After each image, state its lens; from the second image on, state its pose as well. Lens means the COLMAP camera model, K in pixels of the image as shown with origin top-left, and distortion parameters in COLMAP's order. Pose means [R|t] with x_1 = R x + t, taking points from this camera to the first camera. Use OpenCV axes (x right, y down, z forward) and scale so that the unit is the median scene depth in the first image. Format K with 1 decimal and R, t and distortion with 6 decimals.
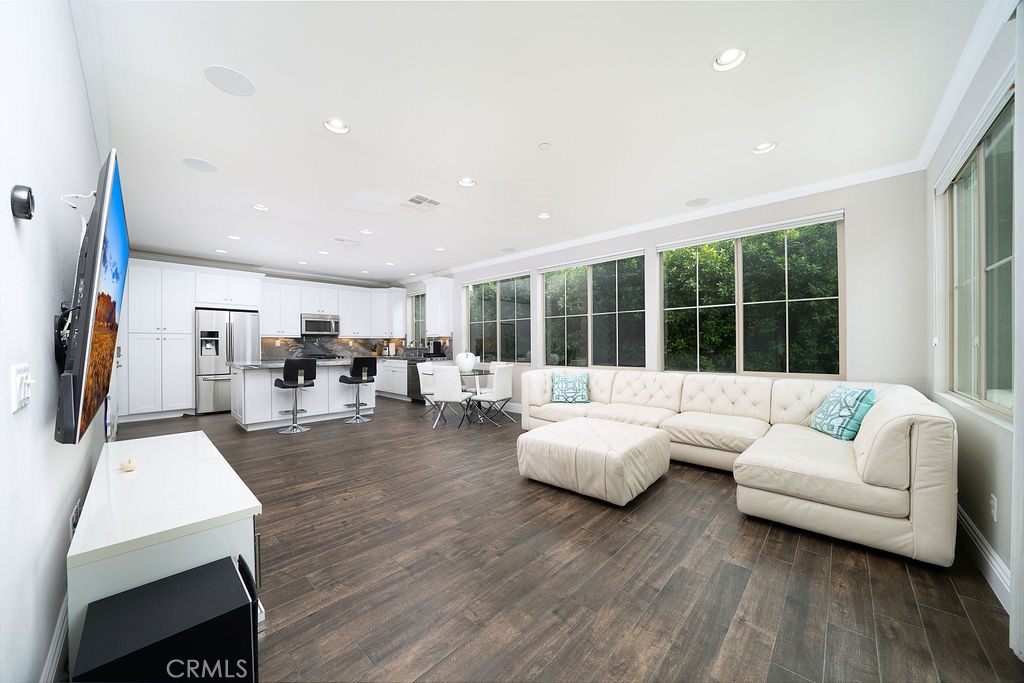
lens RADIAL K [[360.4, 0, 512.0], [0, 360.4, 341.5], [0, 0, 1]] dist [-0.033135, 0.000045]
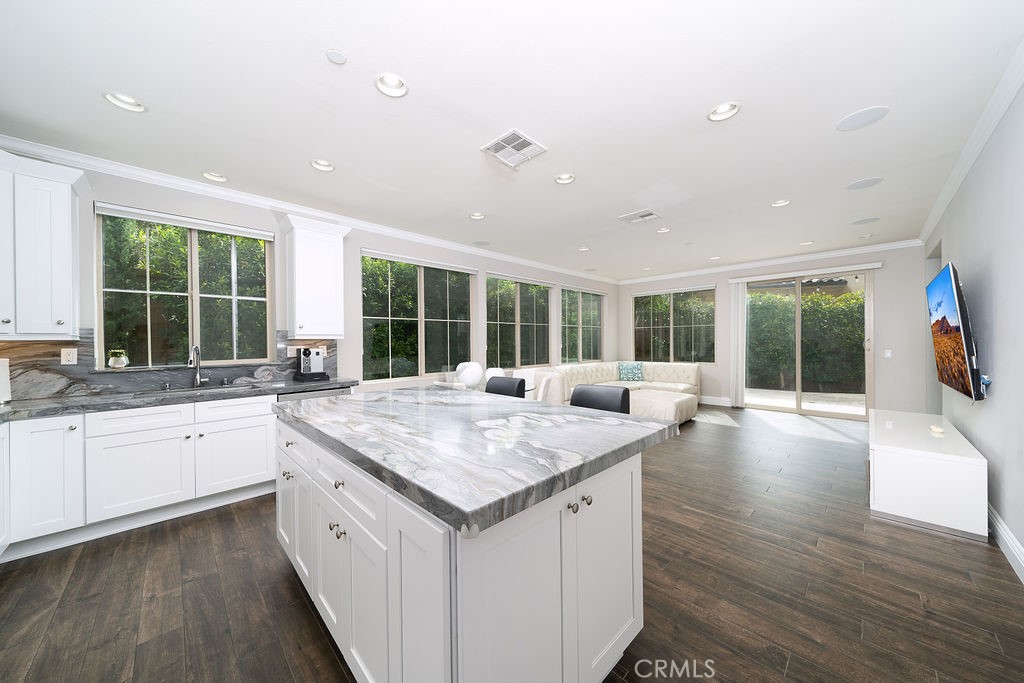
lens RADIAL K [[350.1, 0, 509.0], [0, 350.1, 342.2], [0, 0, 1]] dist [0.000523, -0.000033]
pose [[0.045243, 0.002856, 0.998972, -1.087320], [0.001461, 0.999995, -0.002925, -0.011491], [-0.998975, 0.001592, 0.045239, 1.124566]]
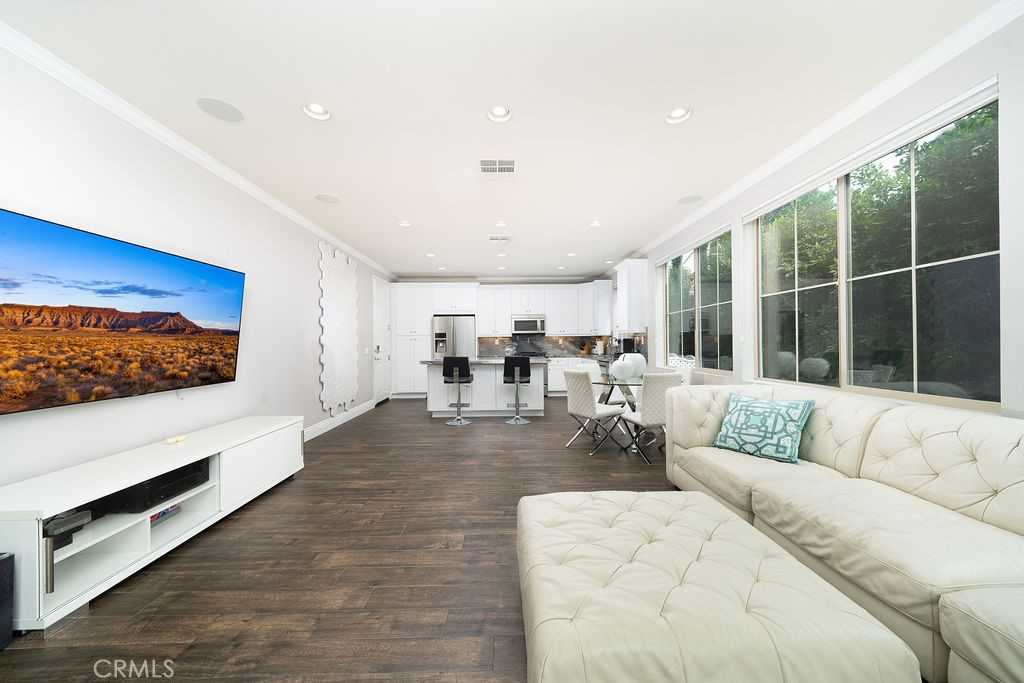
lens RADIAL K [[350.1, 0, 509.0], [0, 350.1, 342.2], [0, 0, 1]] dist [0.000523, -0.000033]
pose [[0.693873, -0.004145, -0.720085, 0.282237], [0.011764, 0.999915, 0.005580, 0.000111], [0.720001, -0.012343, 0.693863, 0.389624]]
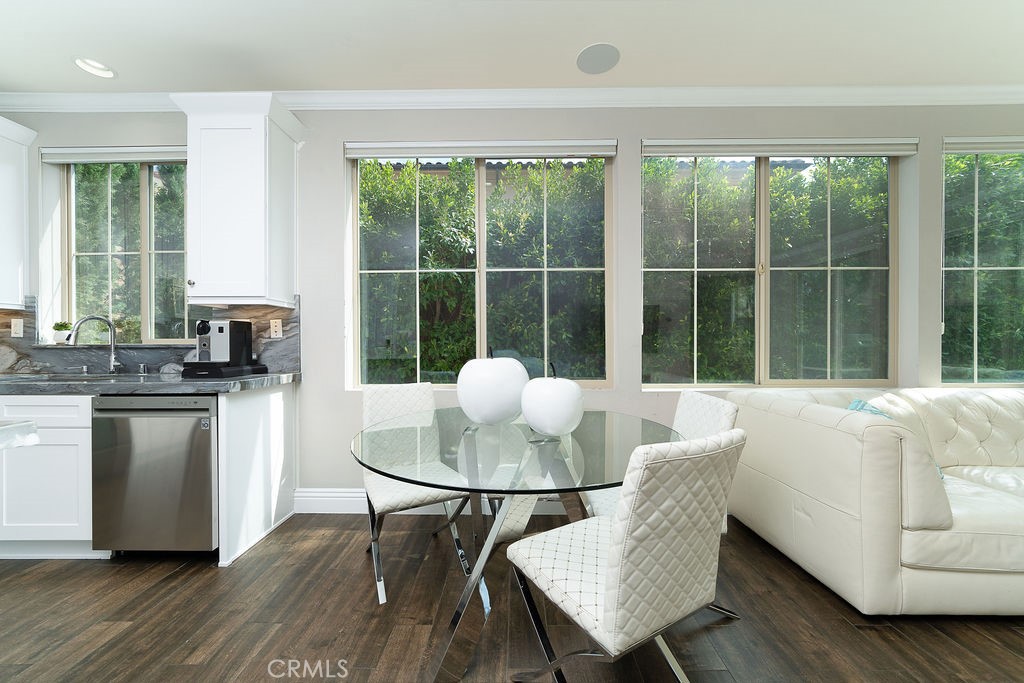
lens RADIAL K [[382.4, 0, 515.4], [0, 382.4, 342.1], [0, 0, 1]] dist [-0.004041, 0.000021]
pose [[0.738866, 0.003507, 0.673843, -0.399314], [-0.006857, 0.999974, 0.002315, 0.022426], [-0.673817, -0.006331, 0.738871, 0.980385]]
